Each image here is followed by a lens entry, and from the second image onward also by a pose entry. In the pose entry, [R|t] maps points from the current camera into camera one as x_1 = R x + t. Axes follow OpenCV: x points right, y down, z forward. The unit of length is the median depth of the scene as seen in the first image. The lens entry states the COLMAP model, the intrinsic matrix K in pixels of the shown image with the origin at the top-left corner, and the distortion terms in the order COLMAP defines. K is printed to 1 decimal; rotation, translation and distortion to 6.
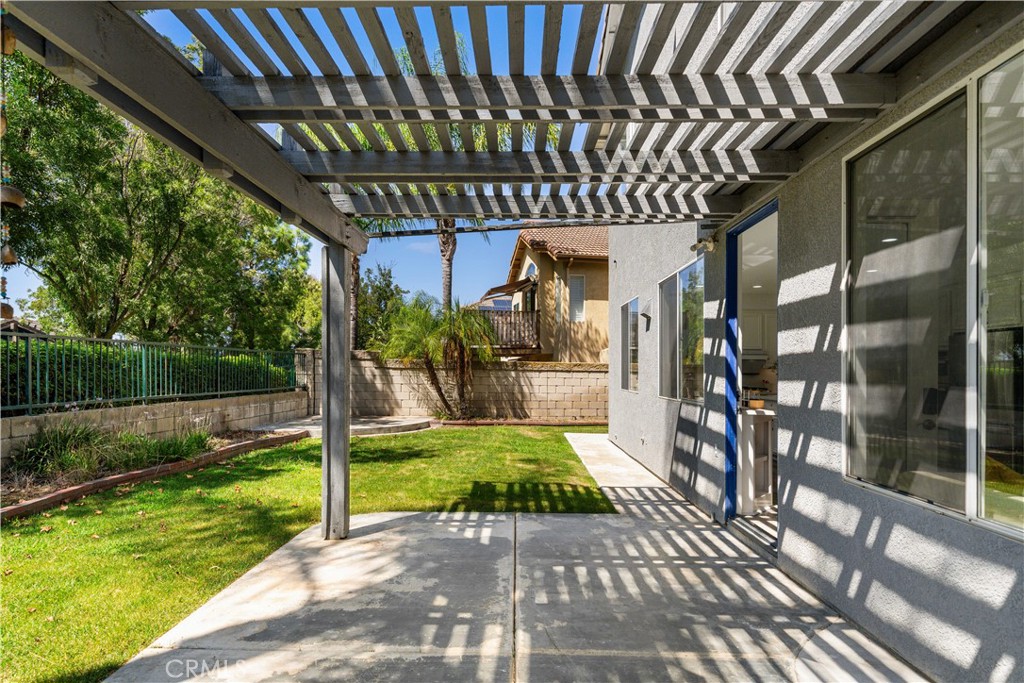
lens RADIAL K [[537.9, 0, 510.0], [0, 537.9, 370.5], [0, 0, 1]] dist [0.000014, 0.000080]
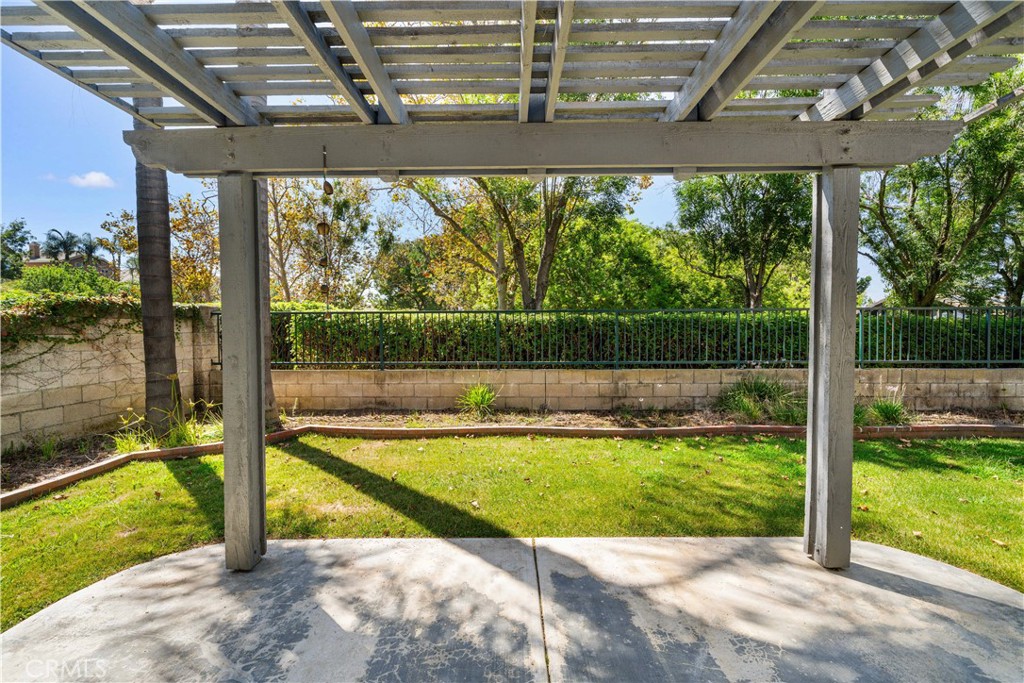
lens RADIAL K [[442.1, 0, 512.0], [0, 442.1, 341.5], [0, 0, 1]] dist [0.000341, 0.000121]
pose [[0.021916, 0.015508, -0.999640, 0.235086], [0.002934, 0.999874, 0.015576, -0.003786], [0.999756, -0.003274, 0.021868, 0.478536]]
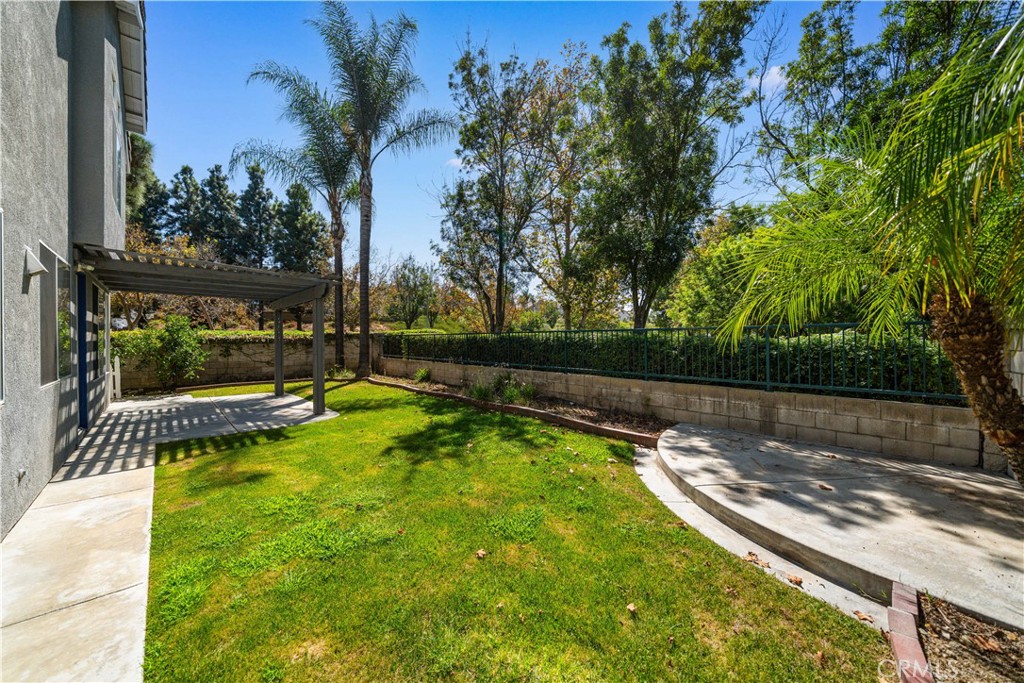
lens RADIAL K [[372.5, 0, 512.0], [0, 372.5, 341.5], [0, 0, 1]] dist [-0.001258, -0.000072]
pose [[-0.713946, -0.003994, -0.700190, 0.224563], [-0.007593, 0.999969, 0.002037, -0.037482], [0.700160, 0.006771, -0.713954, 2.509176]]
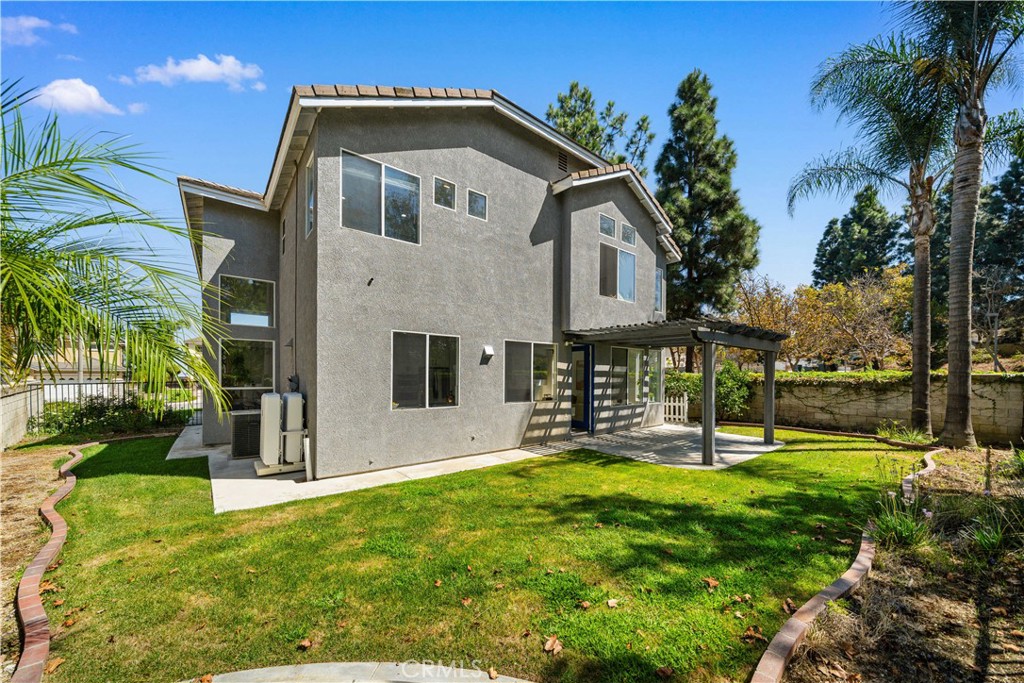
lens RADIAL K [[369.2, 0, 506.9], [0, 369.2, 371.7], [0, 0, 1]] dist [0.000835, 0.000039]
pose [[-0.634108, -0.009680, 0.773184, -0.890575], [-0.010079, 0.999940, 0.004254, -0.086416], [-0.773179, -0.005095, -0.634167, 2.374478]]
